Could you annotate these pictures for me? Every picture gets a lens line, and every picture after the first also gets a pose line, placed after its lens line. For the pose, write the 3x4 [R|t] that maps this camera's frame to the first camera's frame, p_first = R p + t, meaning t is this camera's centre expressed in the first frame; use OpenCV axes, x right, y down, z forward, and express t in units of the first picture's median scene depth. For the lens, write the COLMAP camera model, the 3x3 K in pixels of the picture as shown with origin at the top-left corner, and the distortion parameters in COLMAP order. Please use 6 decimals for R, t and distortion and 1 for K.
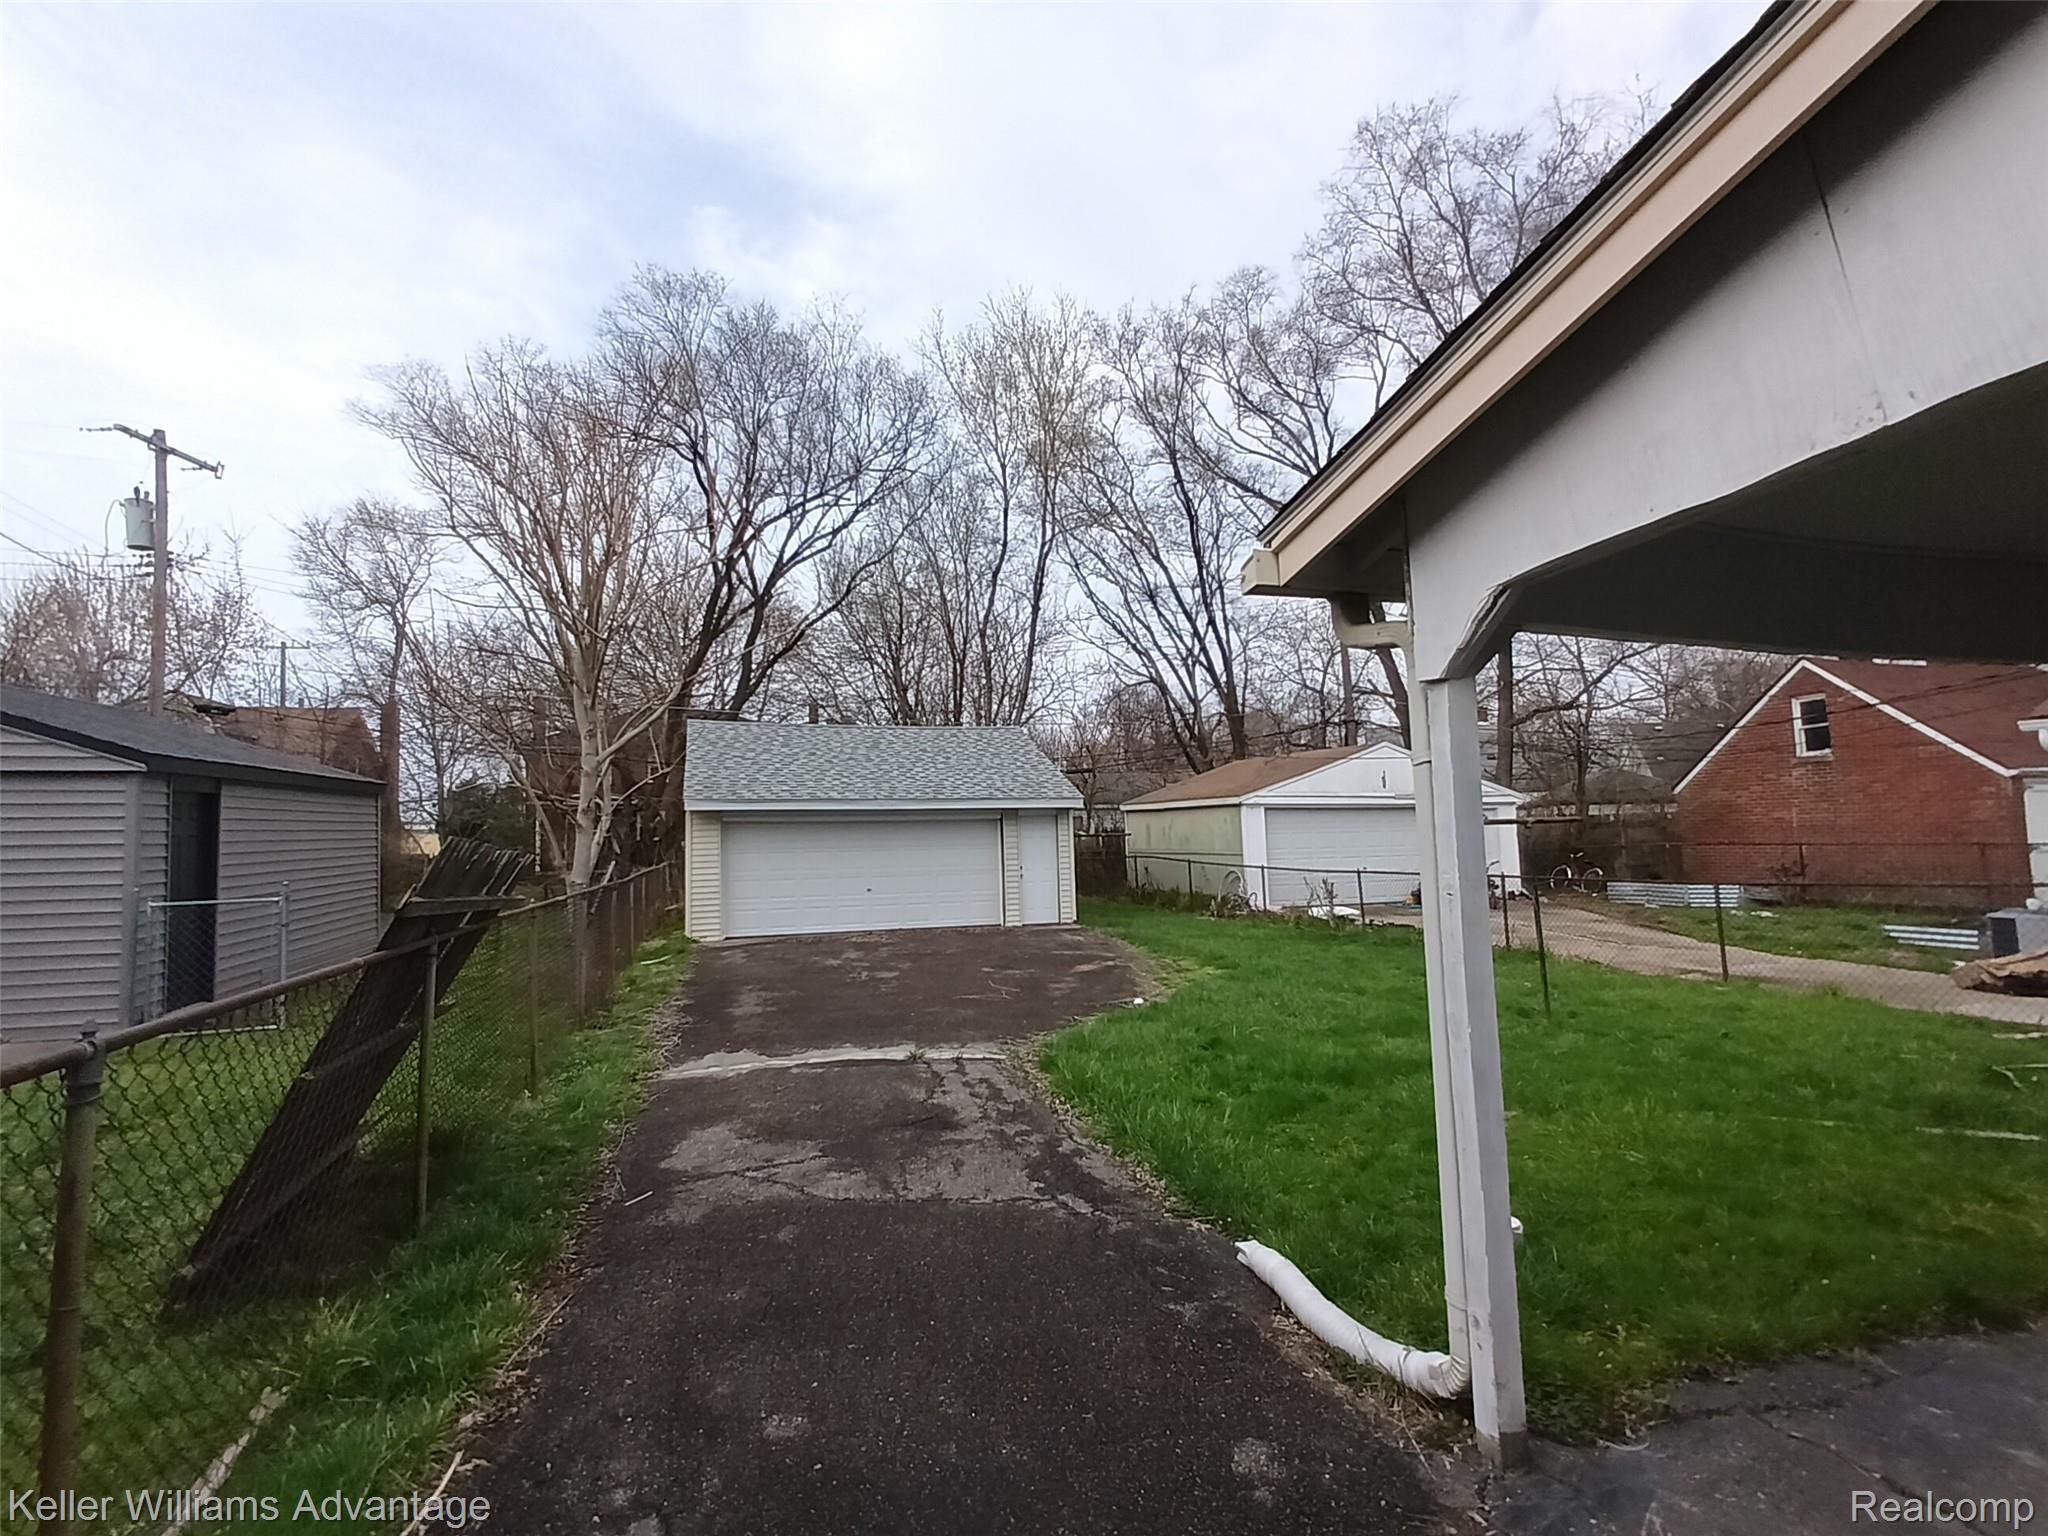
lens RADIAL K [[988.8, 0, 1013.2], [0, 988.8, 767.8], [0, 0, 1]] dist [-0.005793, 0.000148]
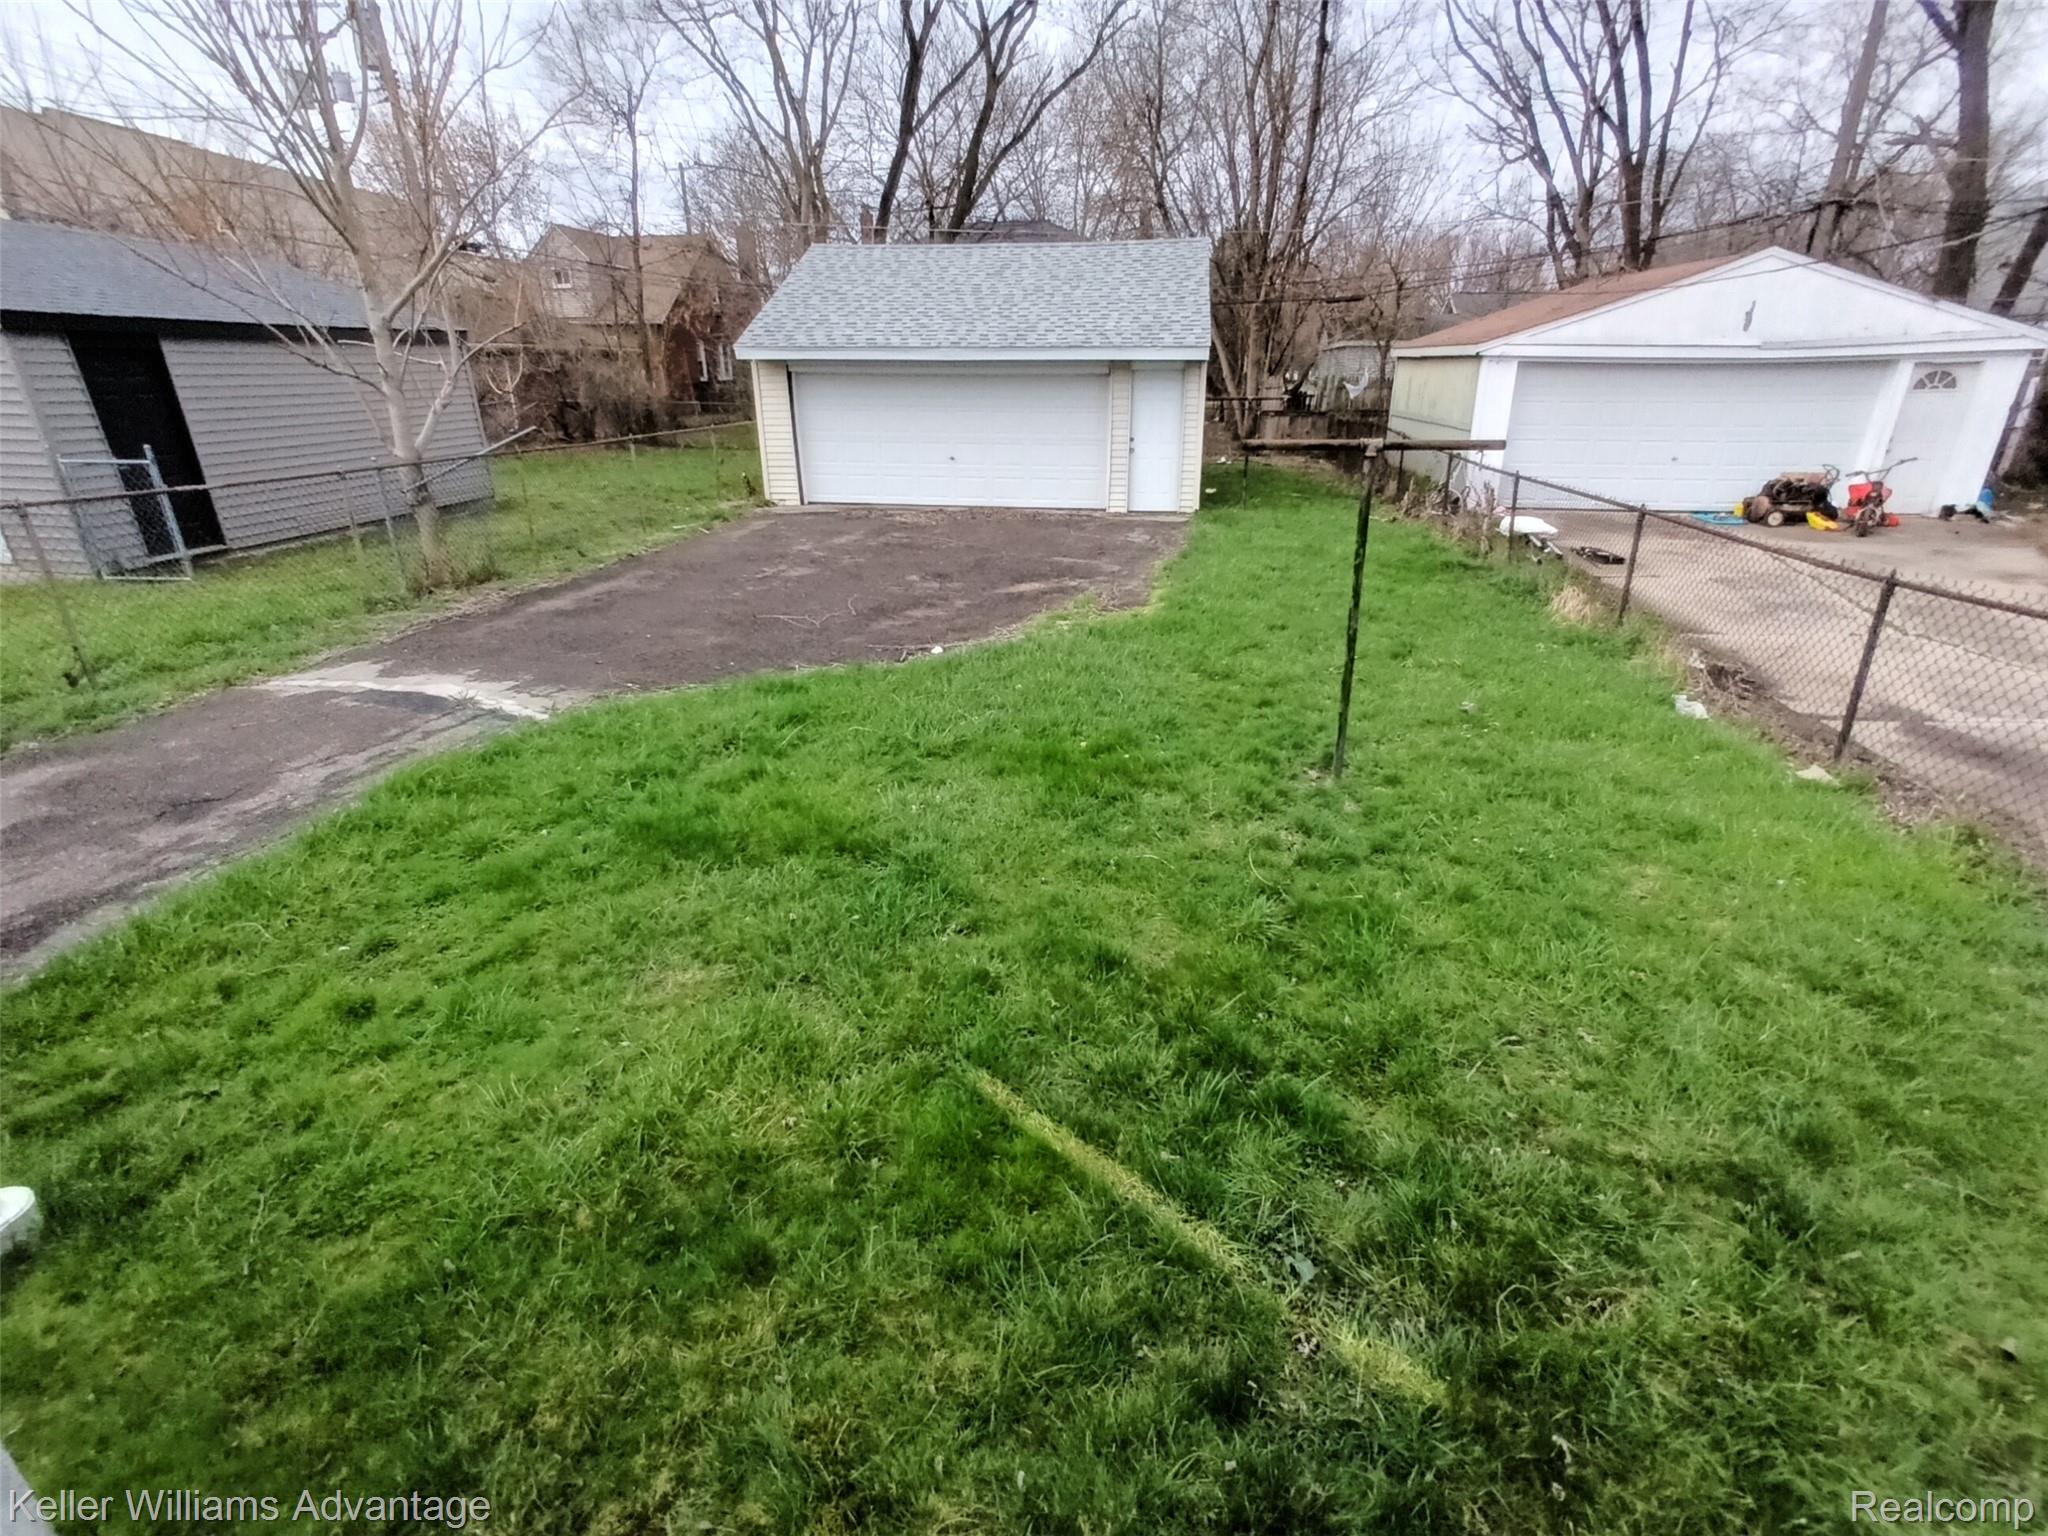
lens RADIAL K [[988.8, 0, 1022.9], [0, 988.8, 759.3], [0, 0, 1]] dist [-0.005793, 0.000148]
pose [[0.900232, 0.177614, -0.397537, 0.319651], [0.013030, 0.901618, 0.432337, -0.013769], [0.435215, -0.394384, 0.809351, 0.226778]]
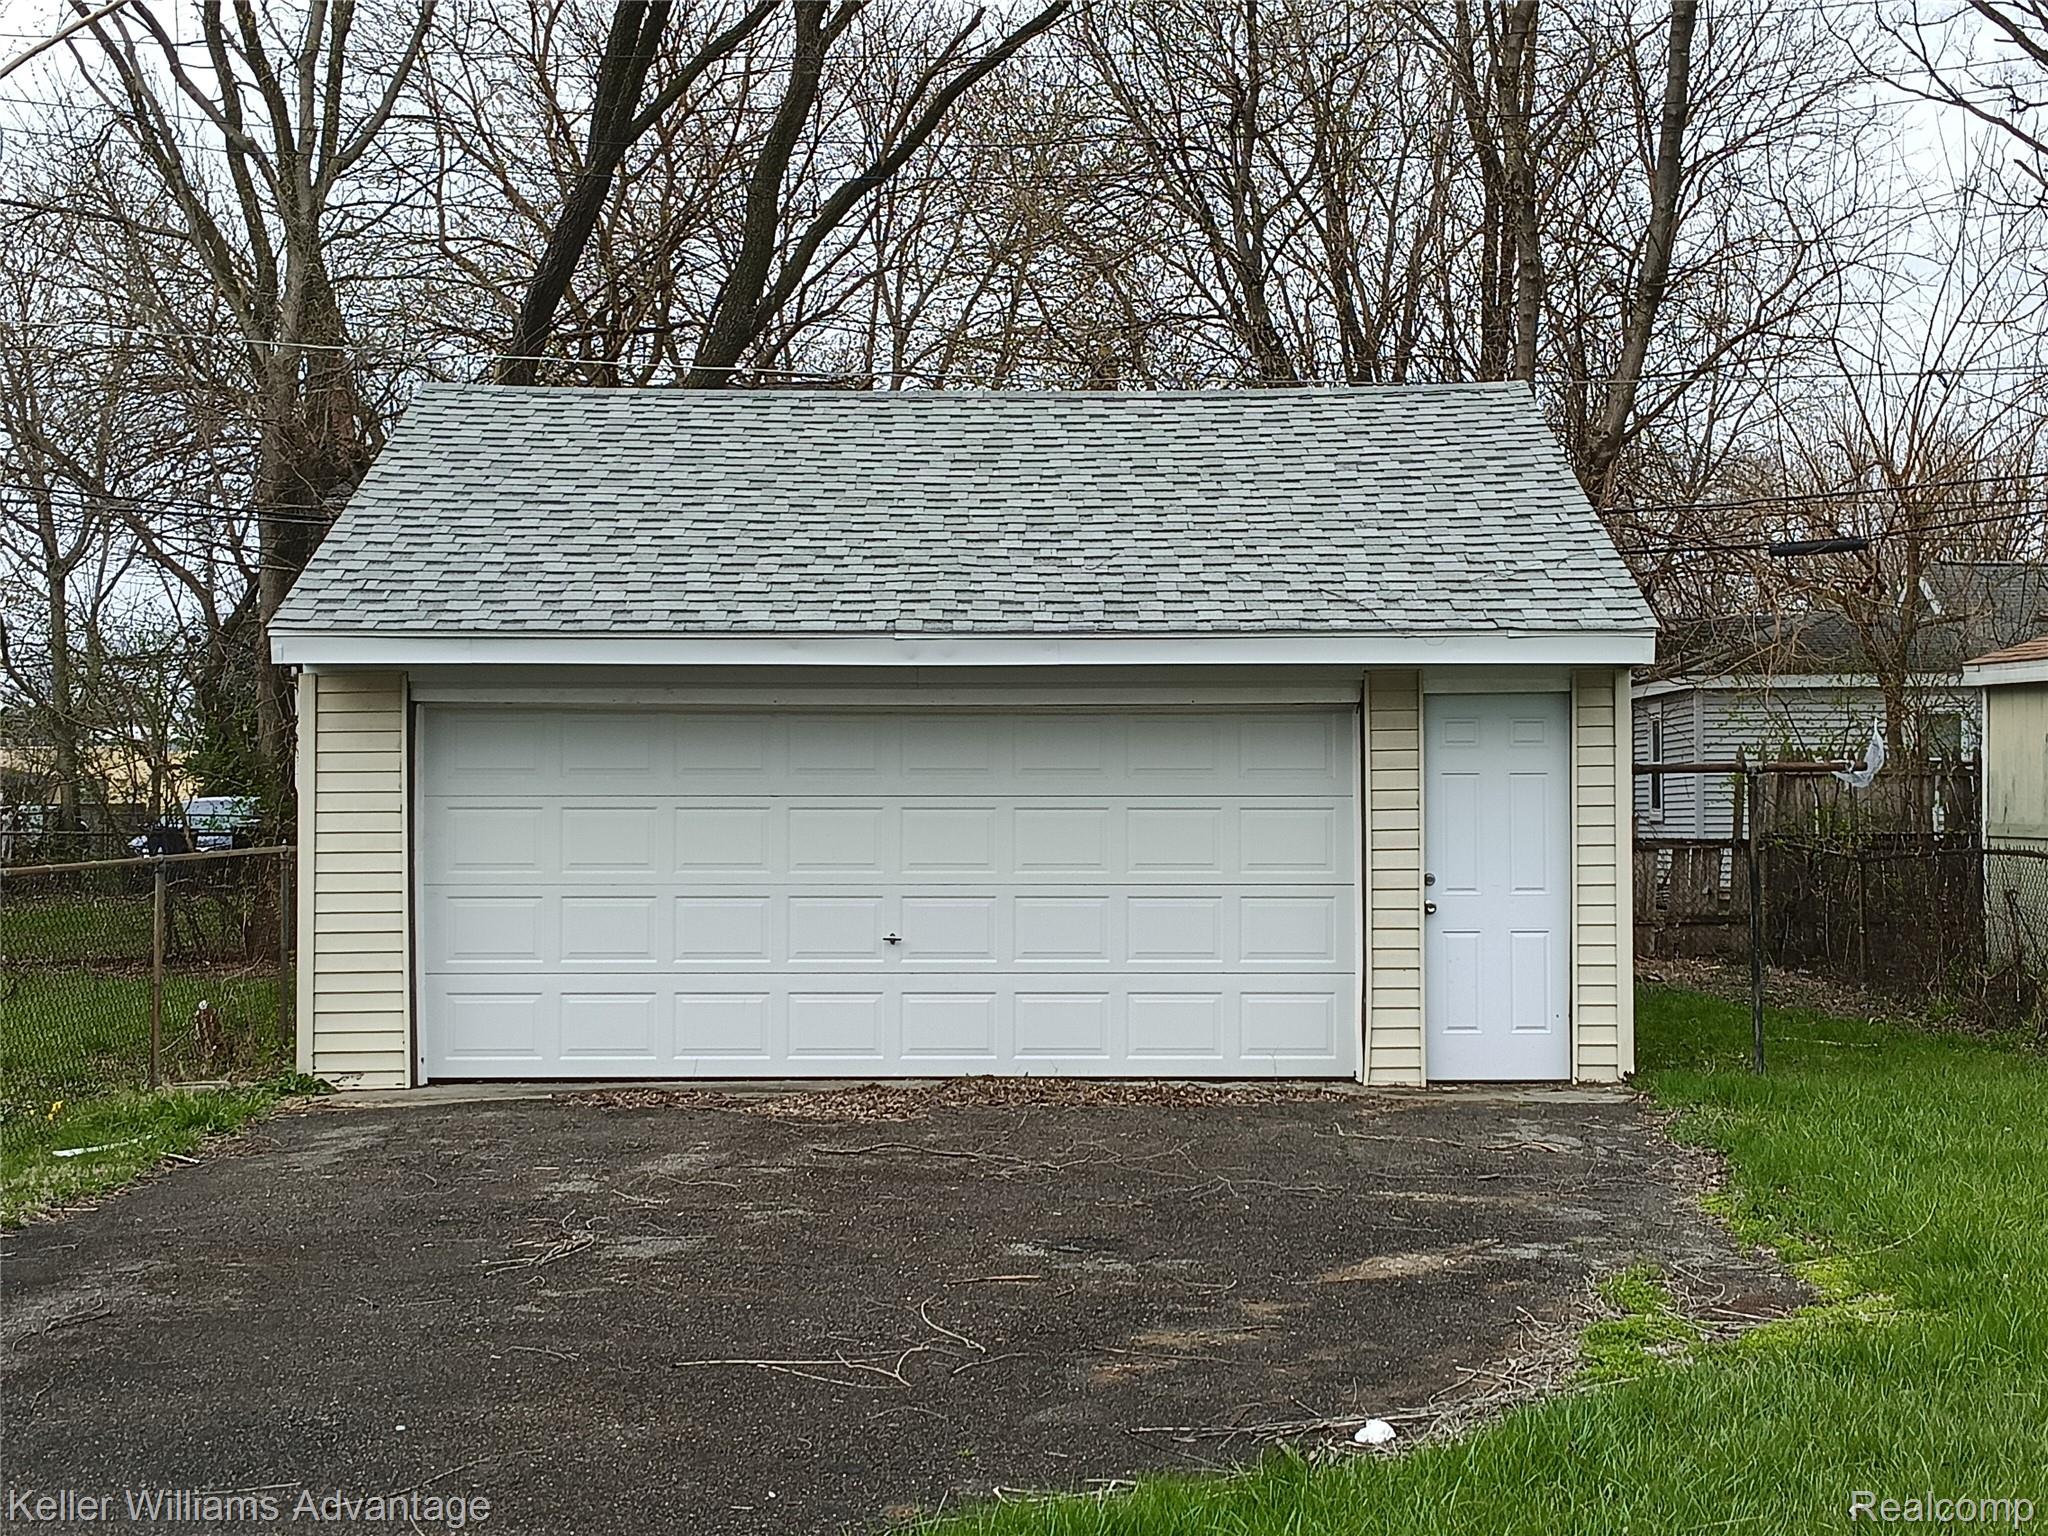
lens RADIAL K [[2931.1, 0, 1041.4], [0, 2931.1, 765.6], [0, 0, 1]] dist [0.102763, 0.000000]
pose [[0.955207, 0.013215, -0.295645, 0.161823], [0.005131, 0.998113, 0.061193, 0.018987], [0.295896, -0.059969, 0.953336, 0.188850]]
